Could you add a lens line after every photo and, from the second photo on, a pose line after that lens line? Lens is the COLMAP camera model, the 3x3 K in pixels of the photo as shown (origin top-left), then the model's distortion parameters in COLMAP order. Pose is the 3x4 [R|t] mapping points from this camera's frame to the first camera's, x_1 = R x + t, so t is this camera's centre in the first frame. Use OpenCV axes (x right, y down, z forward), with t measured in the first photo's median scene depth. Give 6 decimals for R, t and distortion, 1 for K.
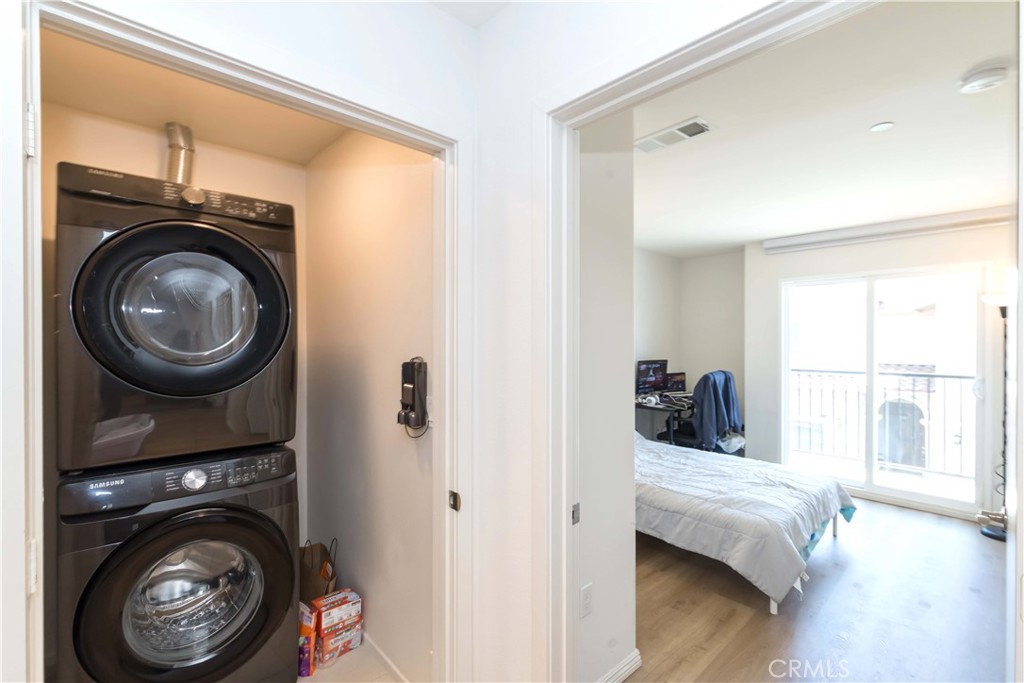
lens RADIAL K [[459.5, 0, 512.0], [0, 459.5, 341.5], [0, 0, 1]] dist [-0.001404, 0.006400]
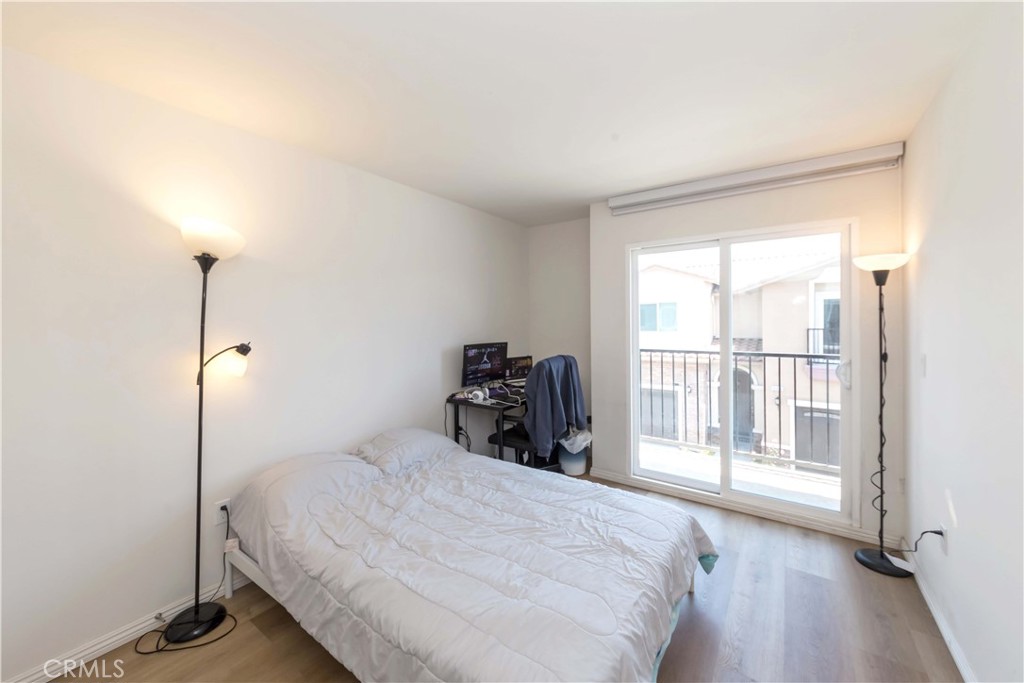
lens RADIAL K [[369.8, 0, 511.4], [0, 369.8, 323.2], [0, 0, 1]] dist [0.000068, -0.000020]
pose [[0.984539, -0.012274, 0.174736, 0.253228], [0.011736, 0.999923, 0.004112, 0.002487], [-0.174773, -0.001998, 0.984607, 0.368866]]
